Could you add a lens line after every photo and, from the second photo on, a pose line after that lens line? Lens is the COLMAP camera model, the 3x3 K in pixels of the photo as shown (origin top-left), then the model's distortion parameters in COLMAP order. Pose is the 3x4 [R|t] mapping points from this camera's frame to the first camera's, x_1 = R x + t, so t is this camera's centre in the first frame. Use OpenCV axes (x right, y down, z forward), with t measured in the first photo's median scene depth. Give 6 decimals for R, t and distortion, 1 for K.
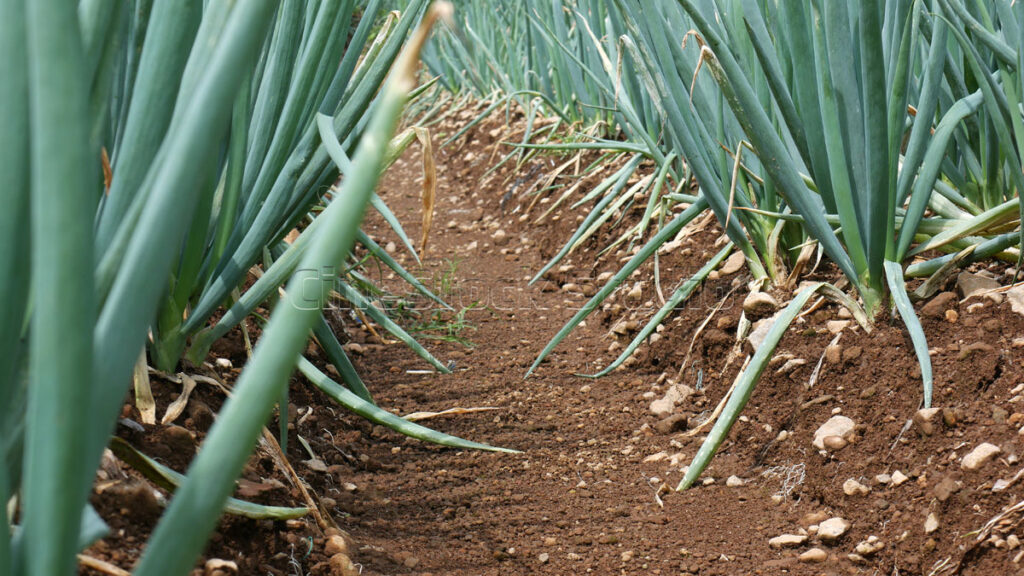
lens RADIAL K [[2347.4, 0, 512.0], [0, 2347.4, 288.0], [0, 0, 1]] dist [0.104715, -0.433141]
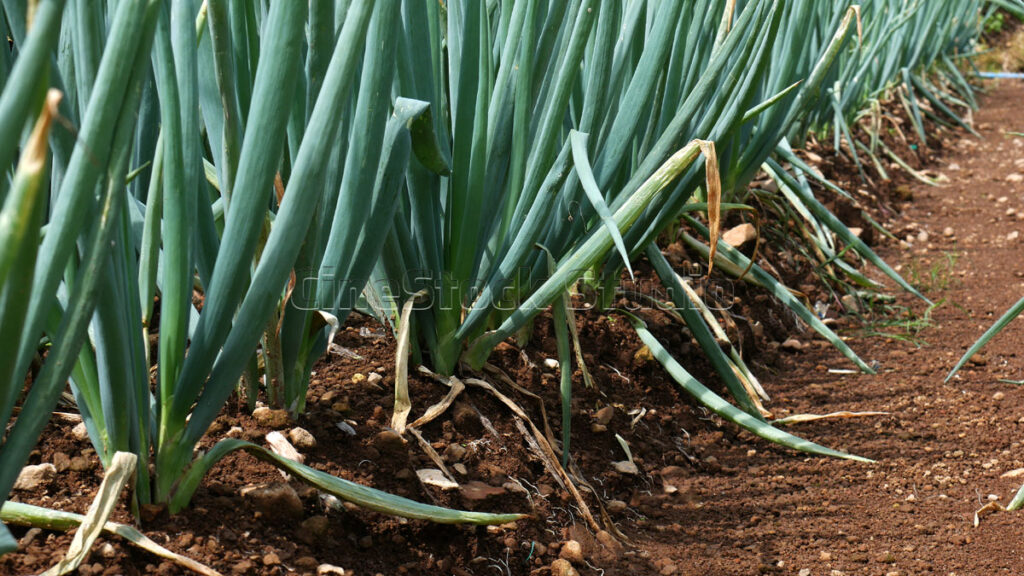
lens RADIAL K [[2347.4, 0, 512.0], [0, 2347.4, 288.0], [0, 0, 1]] dist [0.104715, -0.433141]
pose [[0.955164, 0.024429, -0.295066, 0.164206], [-0.020556, 0.999657, 0.016220, -0.017712], [0.295361, -0.009427, 0.955339, 0.007152]]
